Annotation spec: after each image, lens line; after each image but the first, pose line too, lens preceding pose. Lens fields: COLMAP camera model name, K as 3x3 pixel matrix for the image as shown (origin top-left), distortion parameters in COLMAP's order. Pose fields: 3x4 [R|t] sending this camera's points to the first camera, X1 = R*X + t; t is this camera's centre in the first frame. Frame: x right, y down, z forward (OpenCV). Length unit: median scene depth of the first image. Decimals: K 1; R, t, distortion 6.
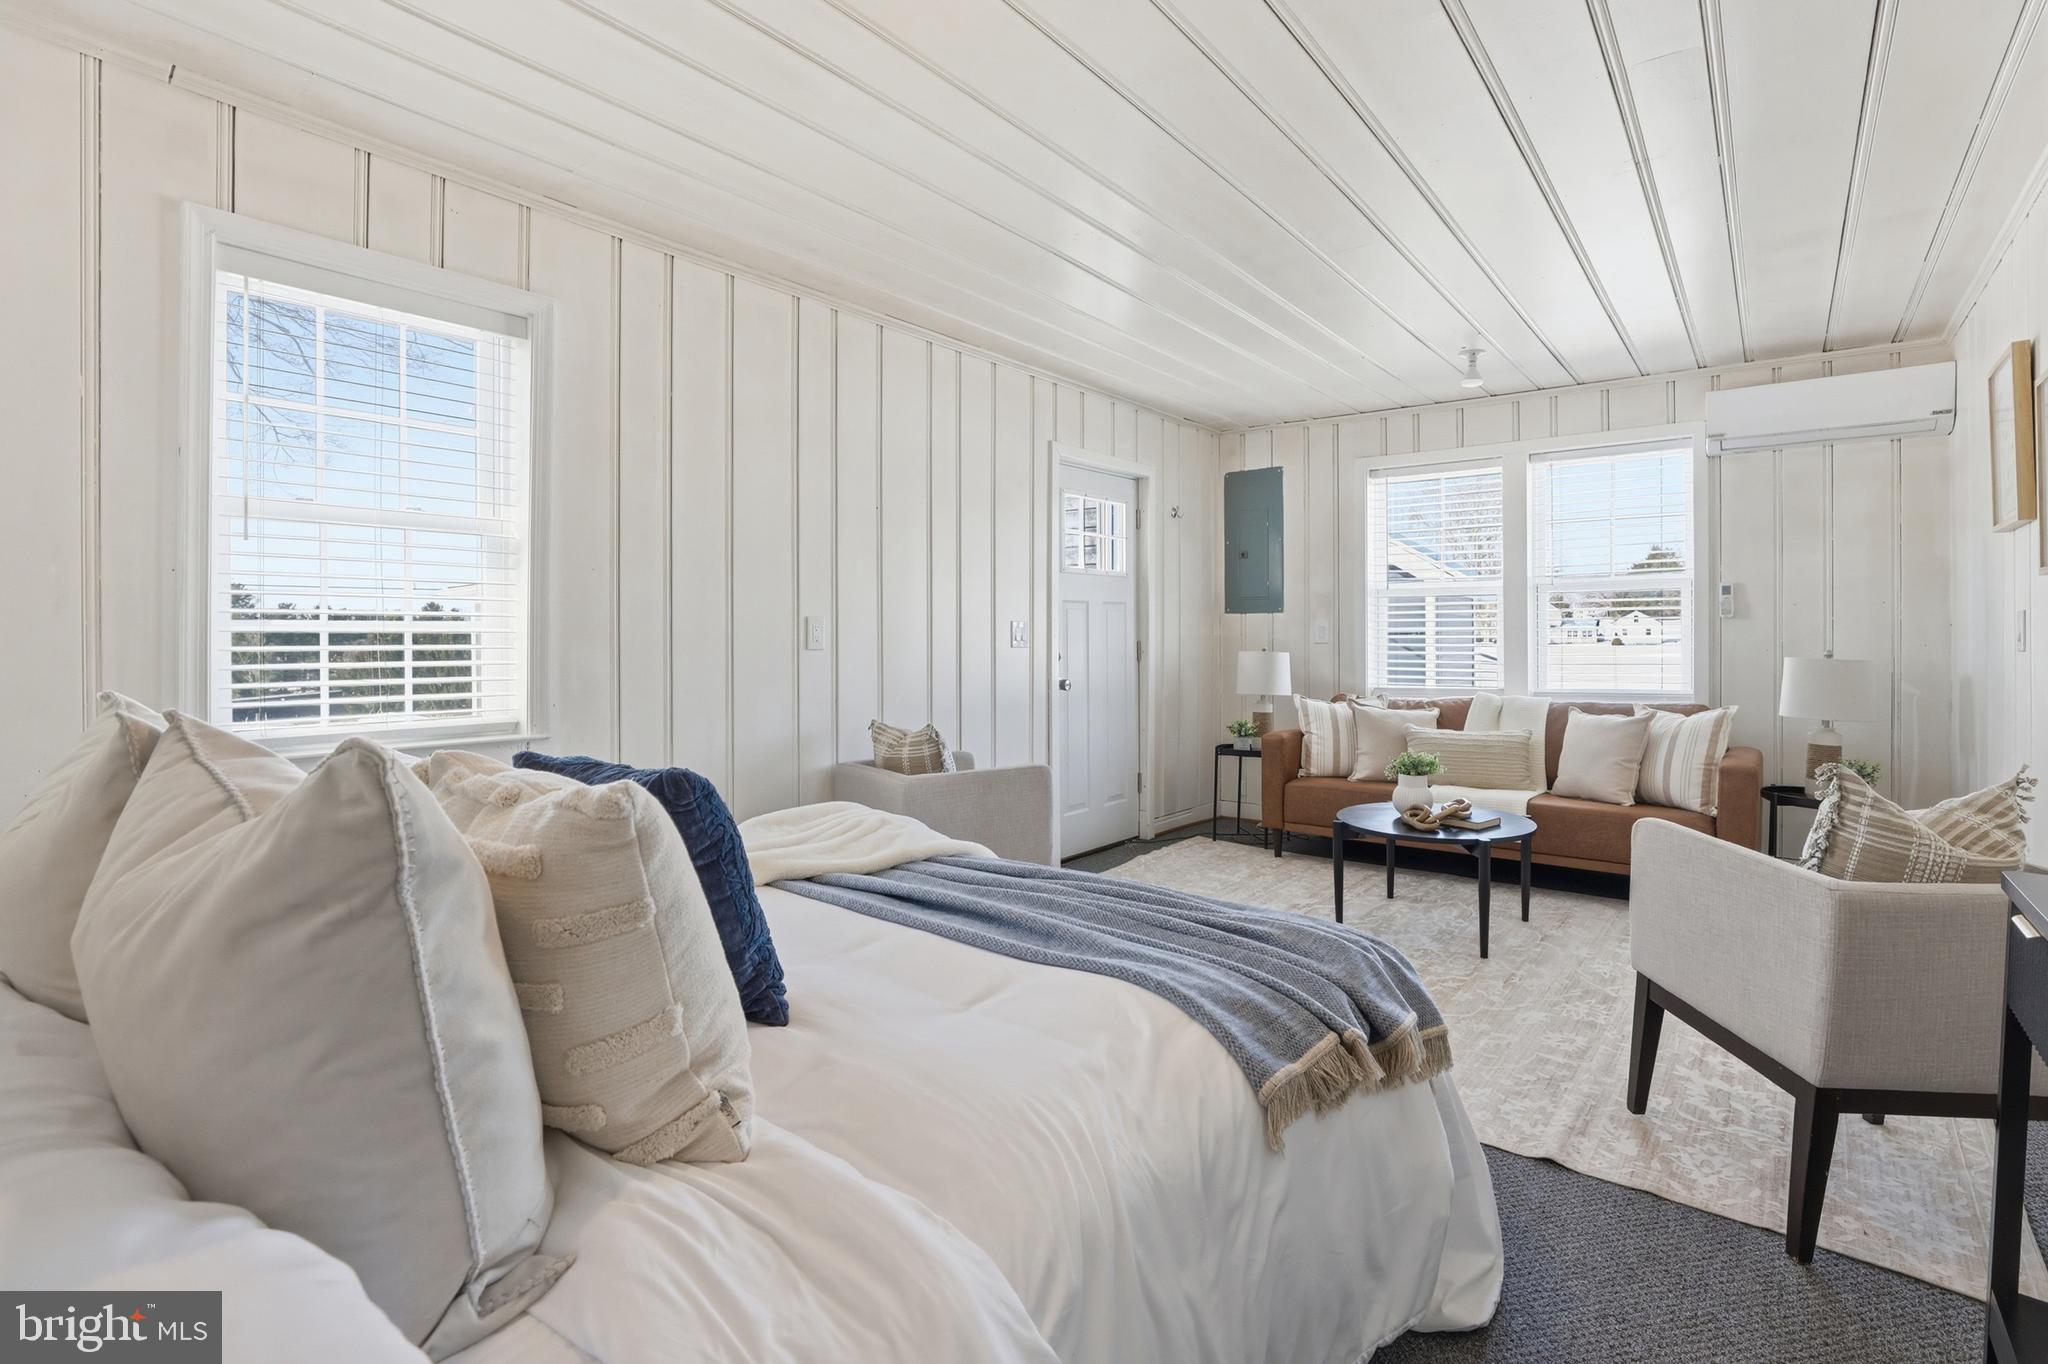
lens RADIAL K [[971.3, 0, 1022.4], [0, 971.3, 639.6], [0, 0, 1]] dist [-0.032230, 0.000587]
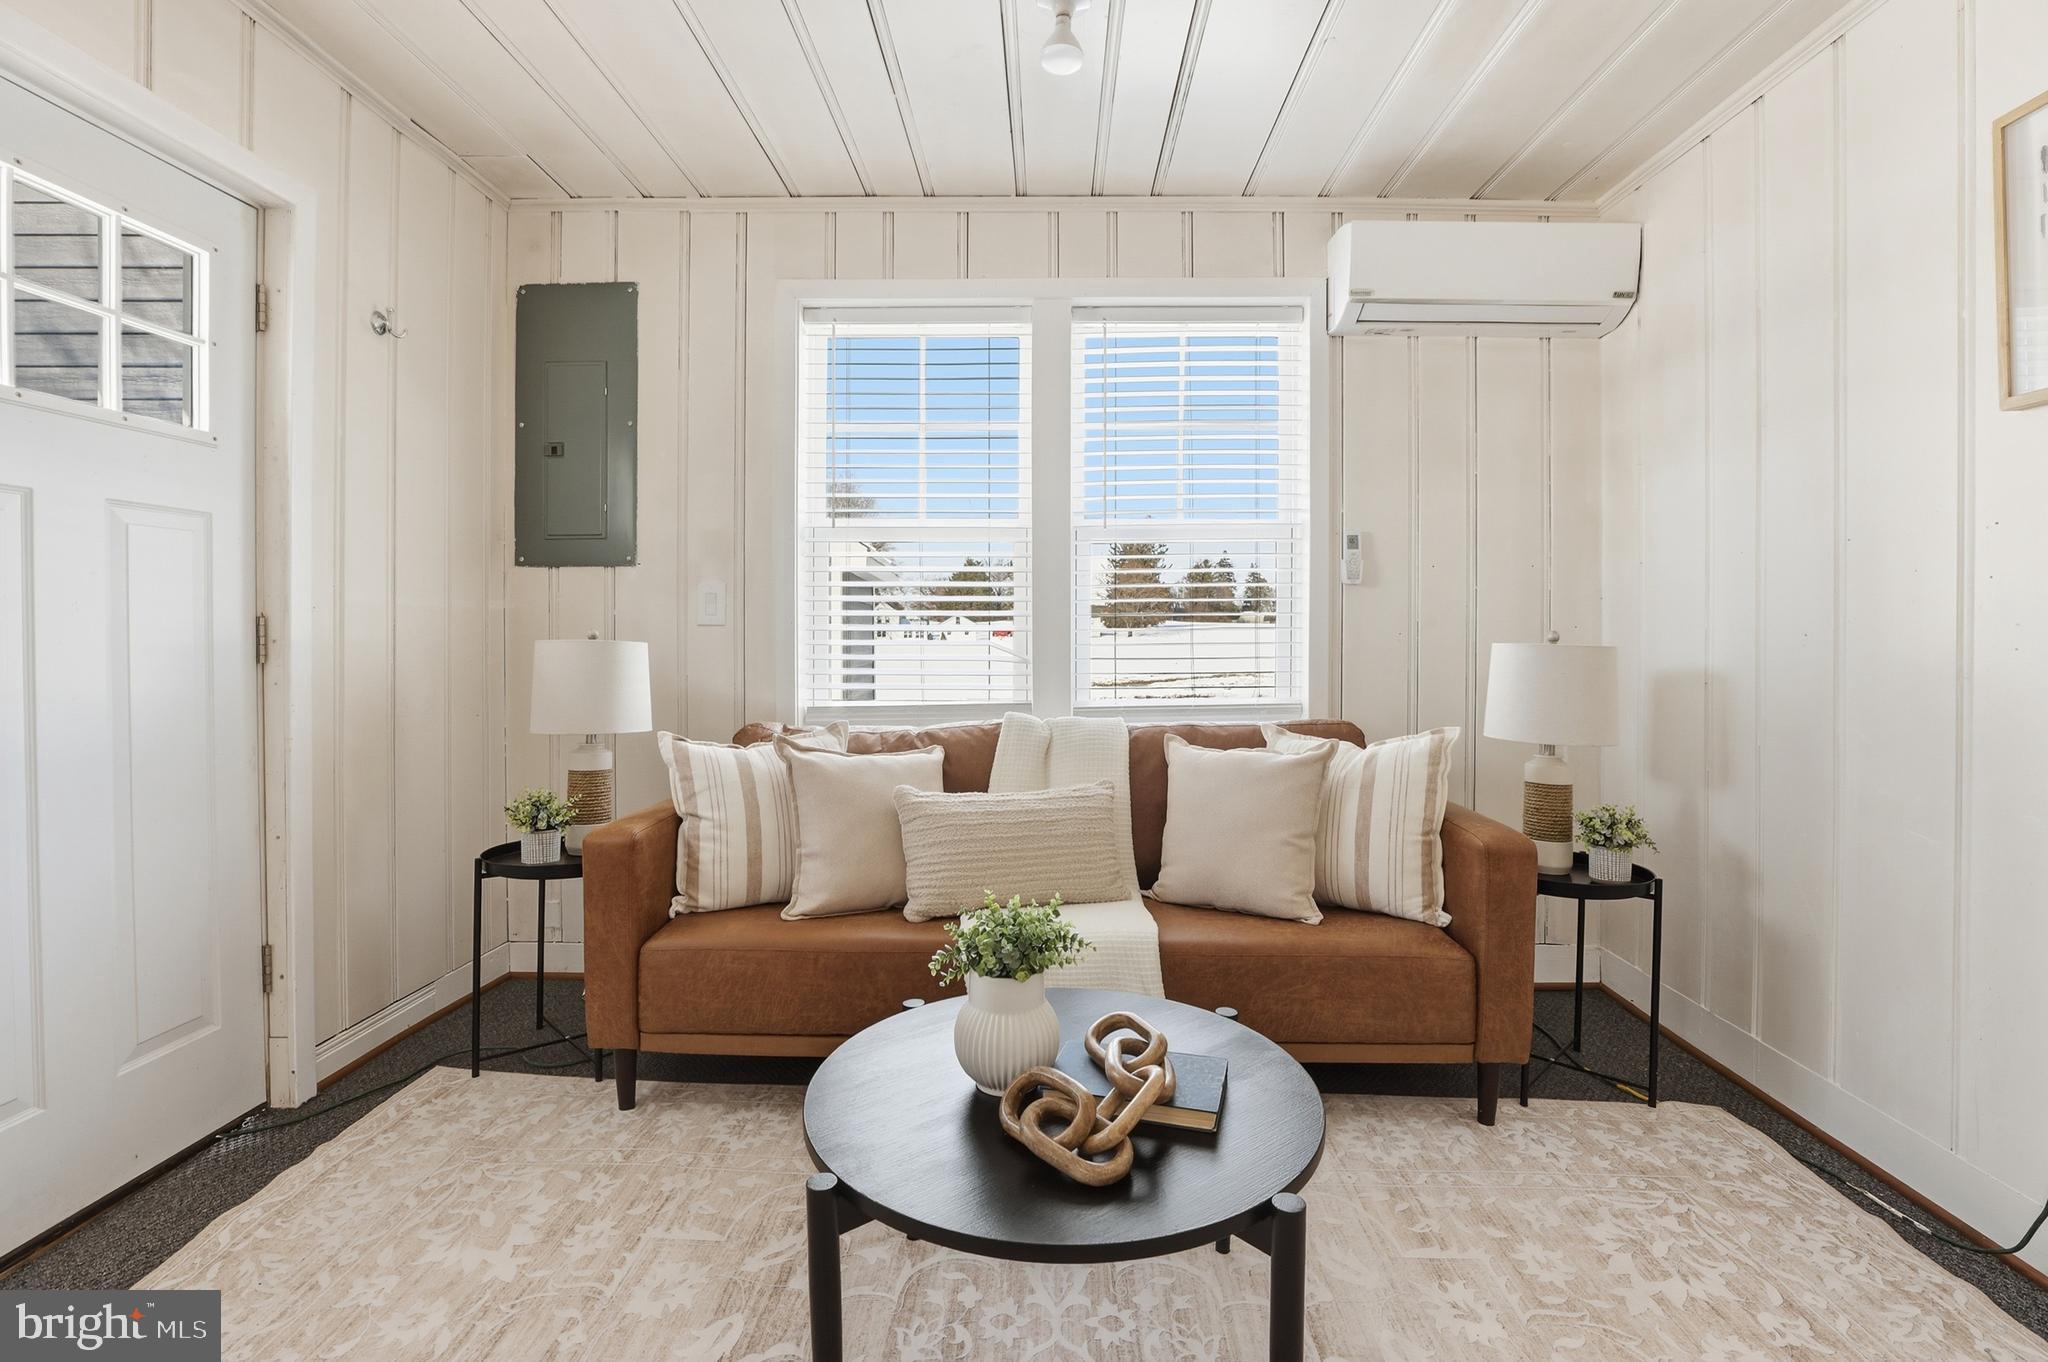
lens RADIAL K [[971.3, 0, 1022.4], [0, 971.3, 638.6], [0, 0, 1]] dist [-0.032230, 0.000587]
pose [[0.800018, 0.000451, 0.599976, 0.140031], [0.000298, 0.999999, -0.001150, 0.012318], [-0.599976, 0.001099, 0.800017, 0.518299]]
